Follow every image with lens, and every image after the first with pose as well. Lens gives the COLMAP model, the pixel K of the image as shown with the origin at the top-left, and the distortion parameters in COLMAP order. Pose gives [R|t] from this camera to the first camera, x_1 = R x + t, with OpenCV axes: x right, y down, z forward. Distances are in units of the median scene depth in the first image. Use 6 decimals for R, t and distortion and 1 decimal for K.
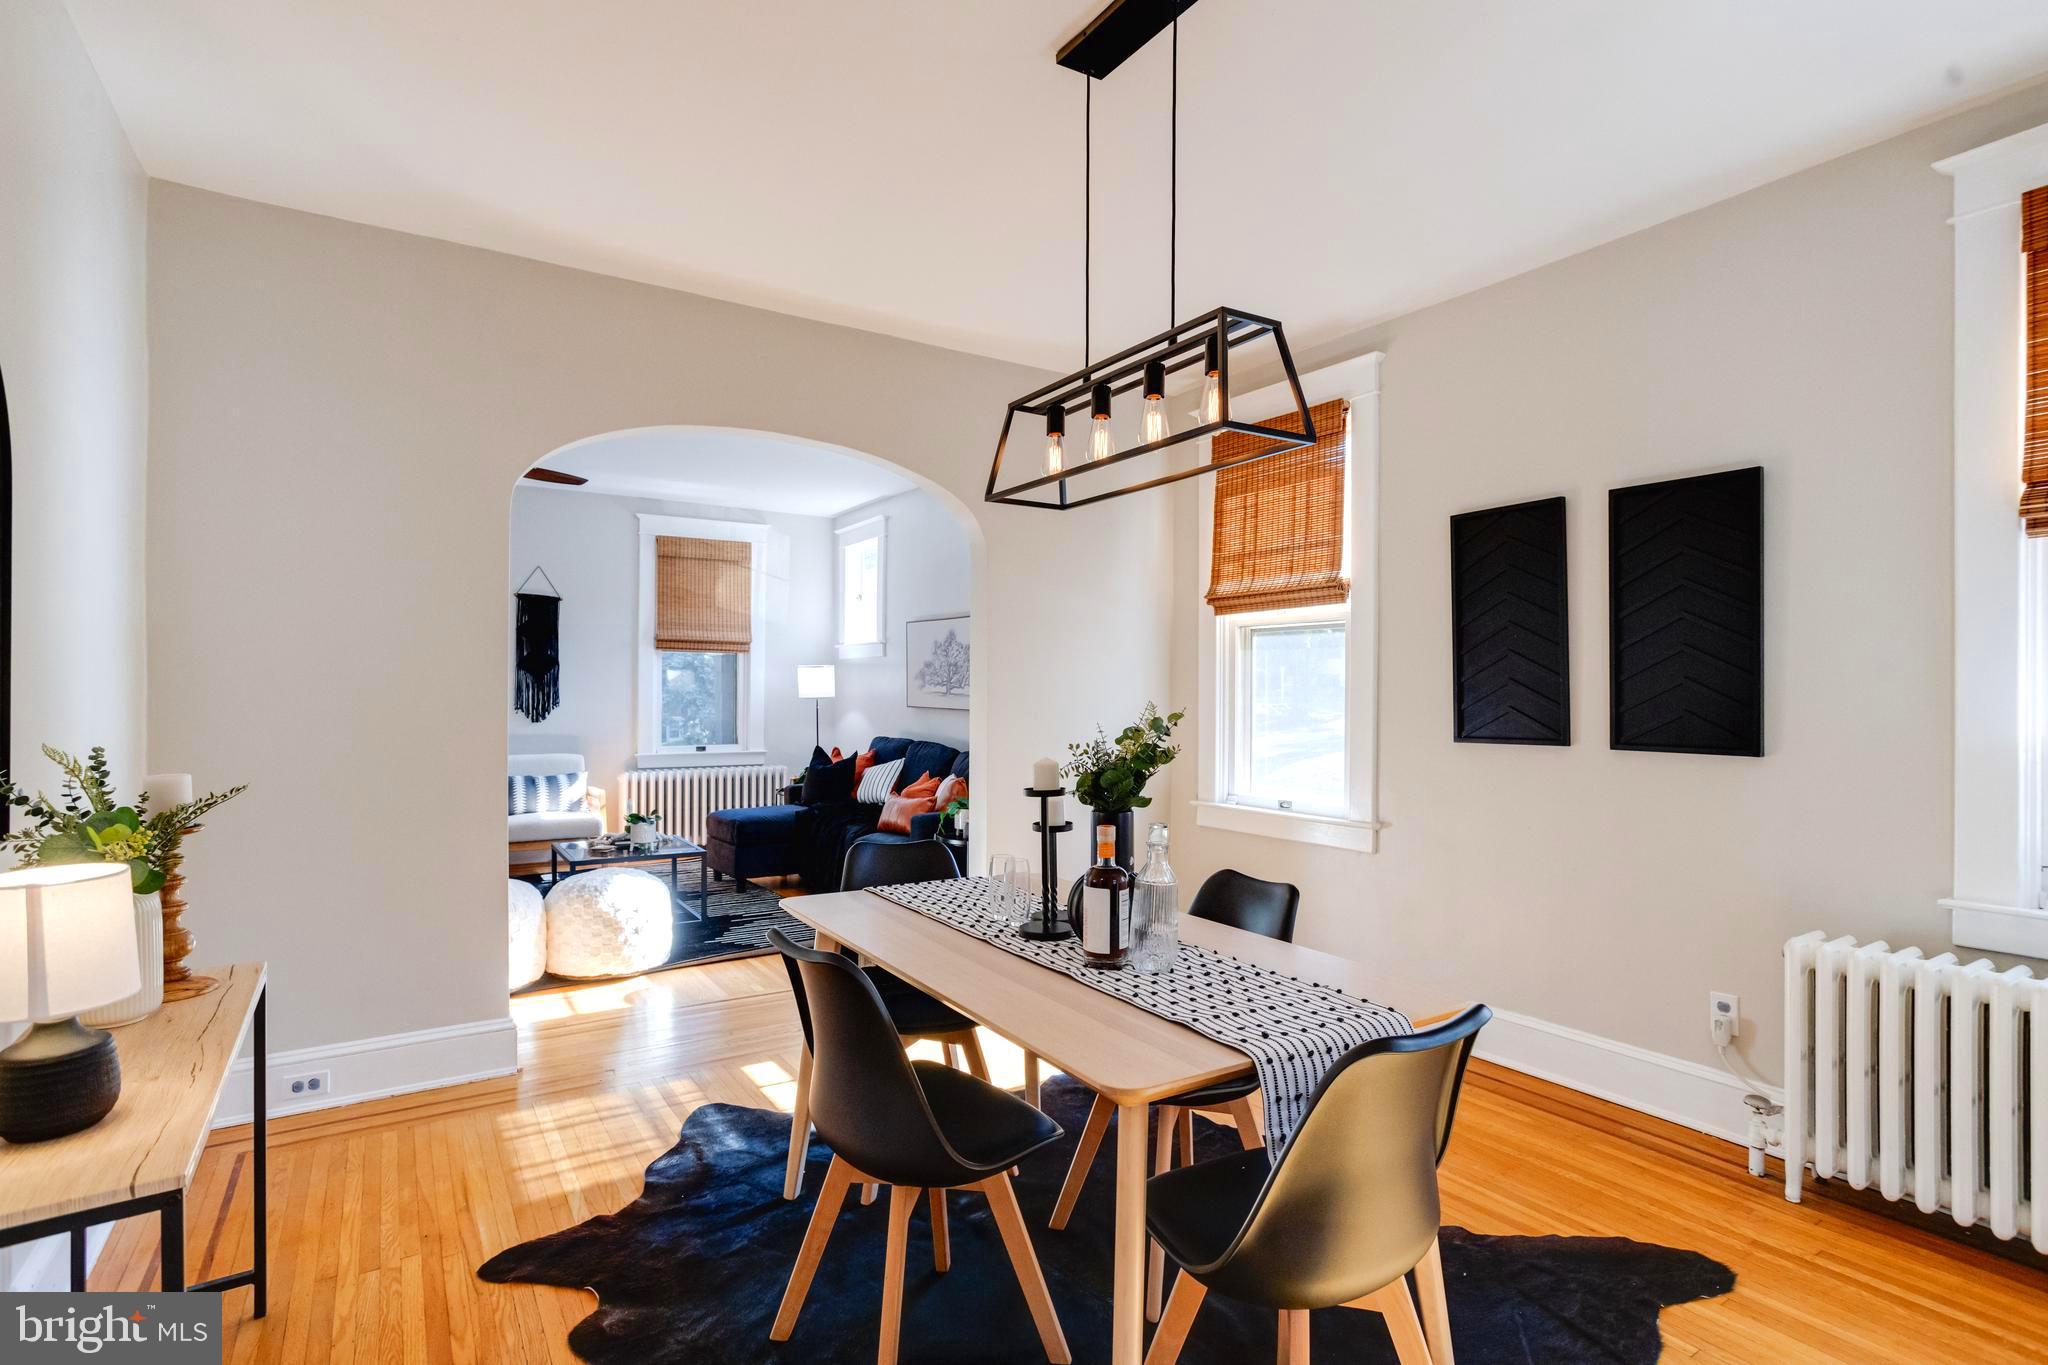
lens RADIAL K [[1000.1, 0, 1024.7], [0, 1000.1, 691.6], [0, 0, 1]] dist [0.000638, 0.000119]
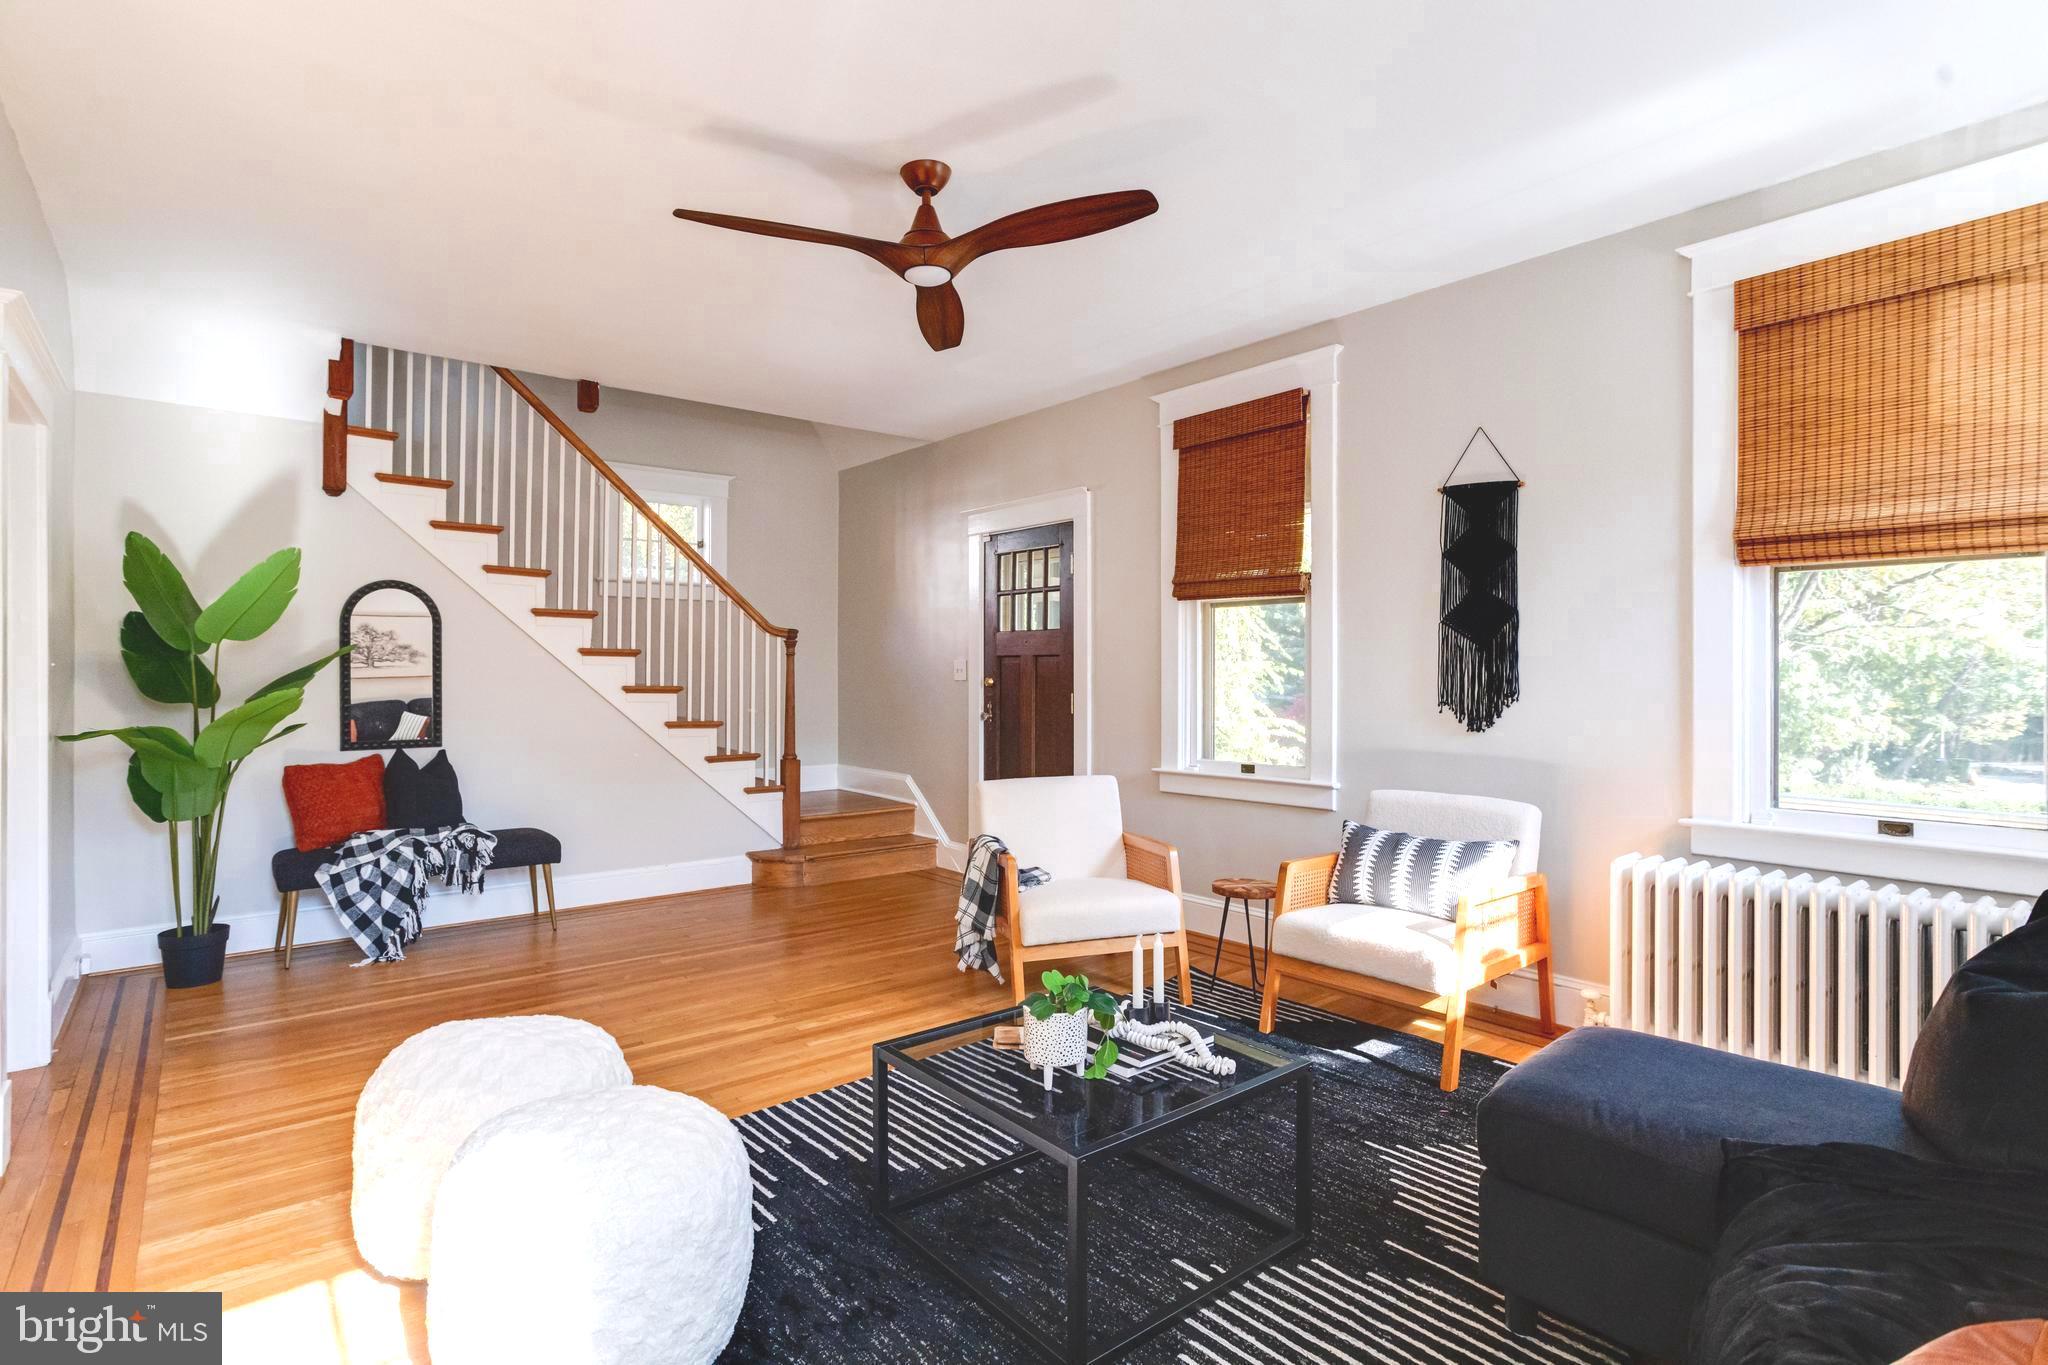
lens RADIAL K [[1000.1, 0, 1024.1], [0, 1000.1, 671.4], [0, 0, 1]] dist [0.000638, 0.000119]
pose [[0.143675, 0.000570, -0.989625, -0.012026], [0.001778, 0.999998, 0.000834, -0.000769], [0.989623, -0.001879, 0.143674, 0.686830]]
